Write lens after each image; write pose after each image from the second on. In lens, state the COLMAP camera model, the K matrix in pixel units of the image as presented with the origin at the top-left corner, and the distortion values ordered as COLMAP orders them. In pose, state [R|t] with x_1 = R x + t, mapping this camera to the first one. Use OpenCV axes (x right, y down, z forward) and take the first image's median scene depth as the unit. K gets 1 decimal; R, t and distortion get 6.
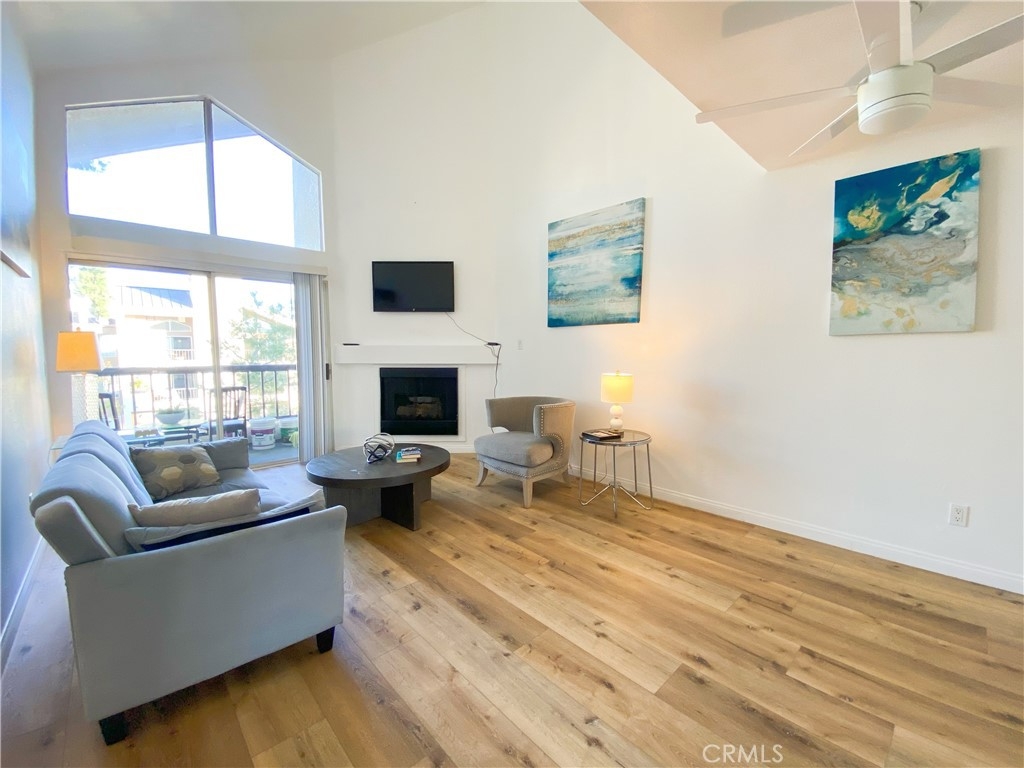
lens RADIAL K [[414.7, 0, 510.6], [0, 414.7, 383.8], [0, 0, 1]] dist [0.023404, -0.022925]
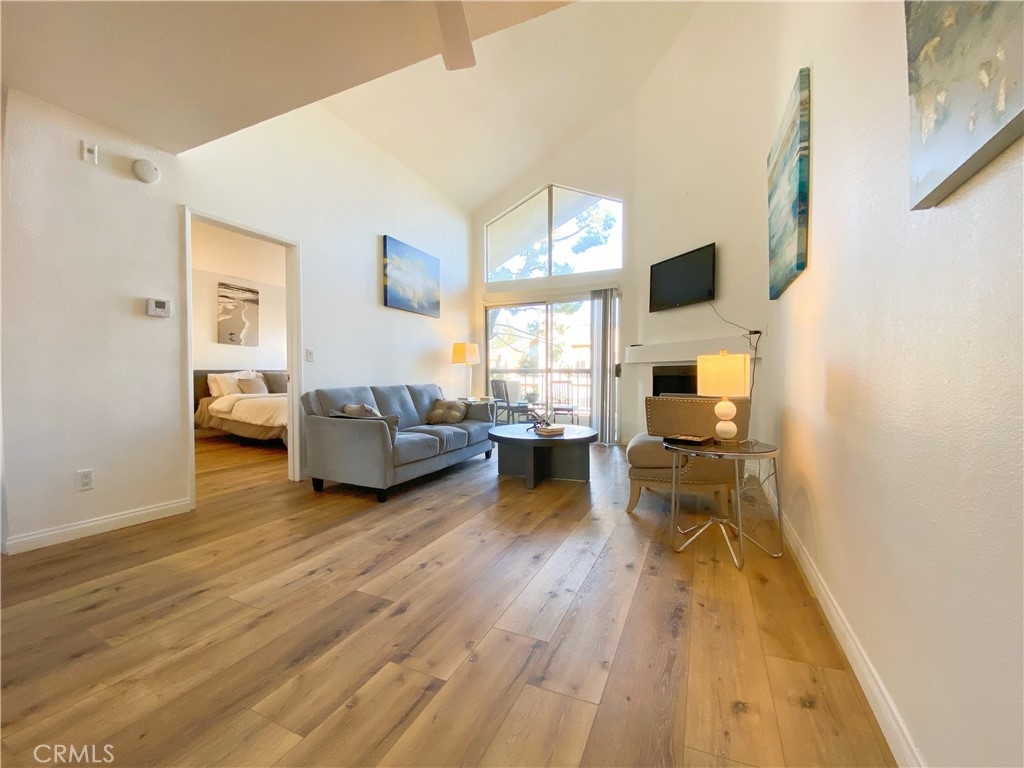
lens RADIAL K [[414.6, 0, 510.0], [0, 414.6, 383.5], [0, 0, 1]] dist [0.029099, -0.027159]
pose [[0.384236, 0.022463, -0.922962, 0.816990], [-0.070410, 0.997505, -0.005035, 0.055882], [0.920546, 0.066921, 0.384859, 0.450721]]
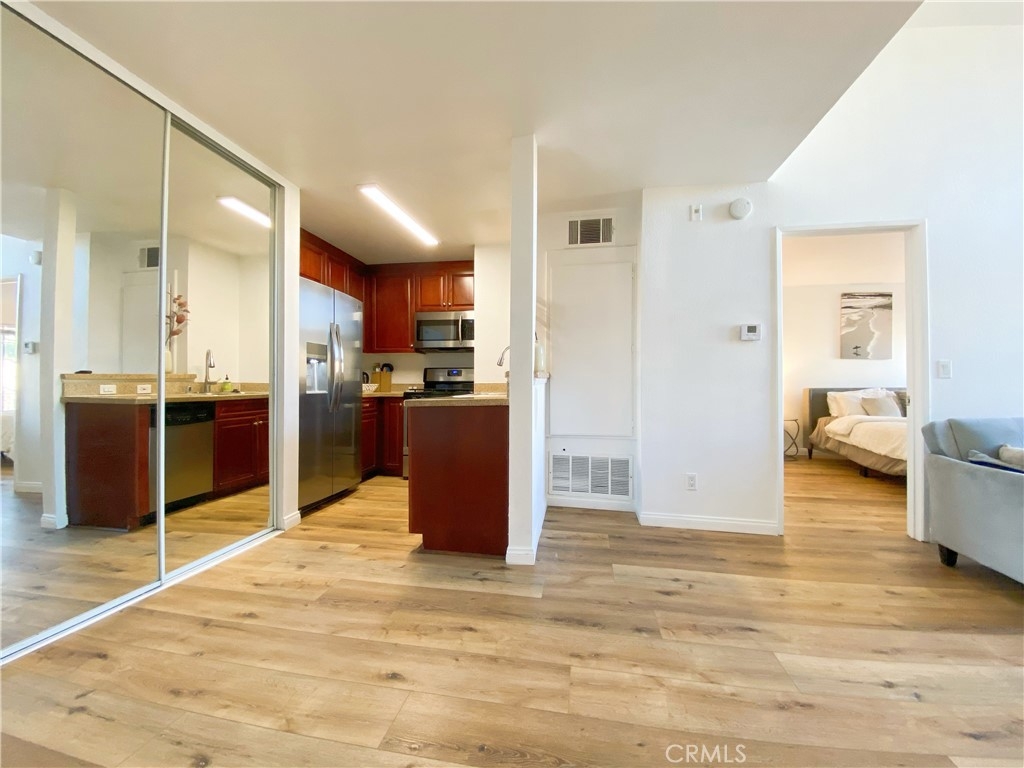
lens RADIAL K [[414.7, 0, 510.6], [0, 414.7, 383.8], [0, 0, 1]] dist [0.023404, -0.022925]
pose [[-0.797952, -0.007282, -0.602677, 0.702192], [-0.046784, 0.997659, 0.049887, 0.037174], [0.600903, 0.068003, -0.796424, 0.524093]]
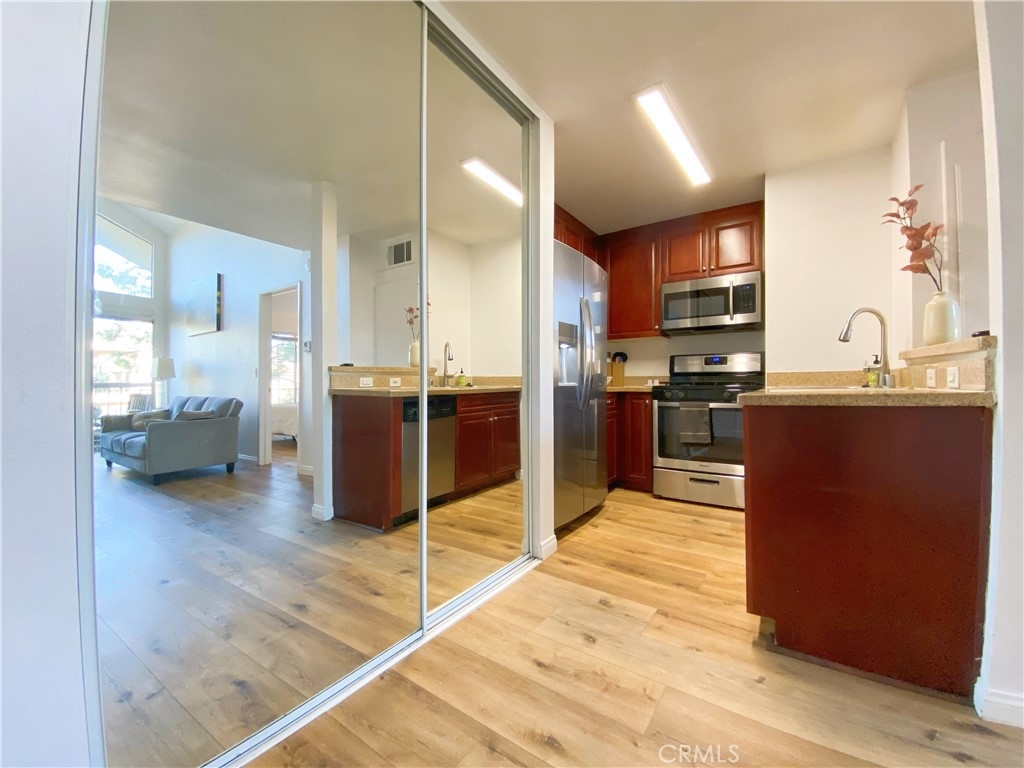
lens RADIAL K [[414.7, 0, 510.6], [0, 414.7, 383.8], [0, 0, 1]] dist [0.023404, -0.022925]
pose [[-0.976582, -0.000129, -0.215147, 0.751514], [-0.015333, 0.997499, 0.069003, 0.077970], [0.214600, 0.070686, -0.974141, 0.171573]]
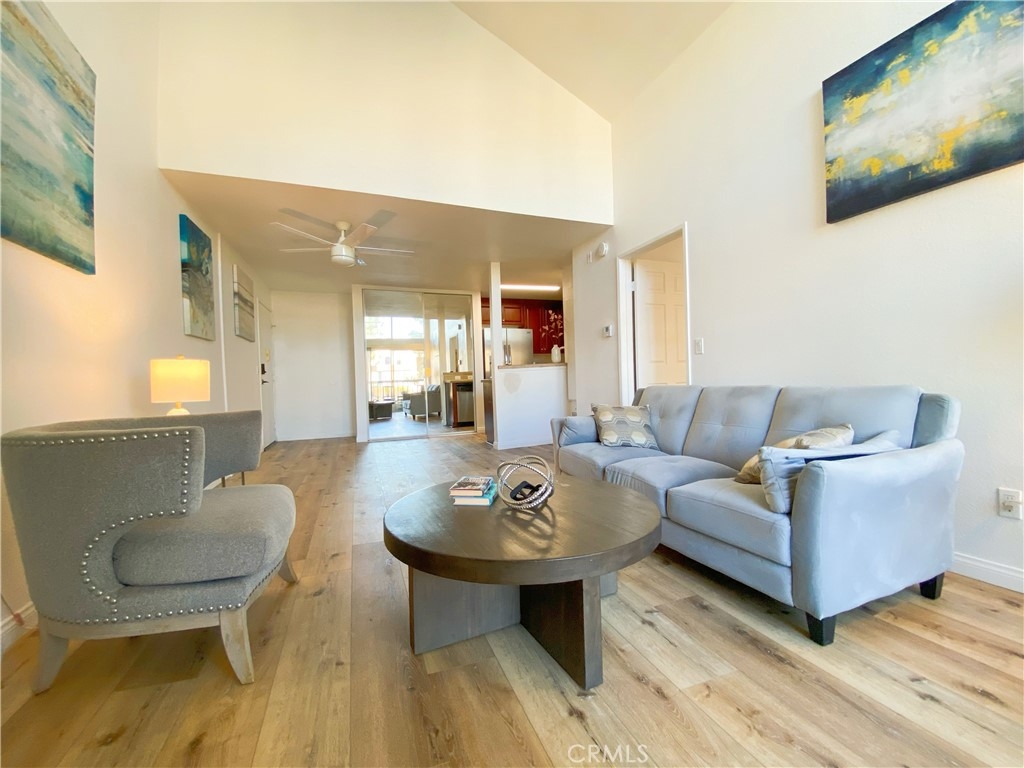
lens RADIAL K [[414.6, 0, 510.0], [0, 414.6, 383.5], [0, 0, 1]] dist [0.029099, -0.027159]
pose [[-0.924788, 0.023834, 0.379736, -0.515660], [0.057194, 0.995404, 0.076811, -0.007166], [-0.376160, 0.092753, -0.921901, 1.529808]]
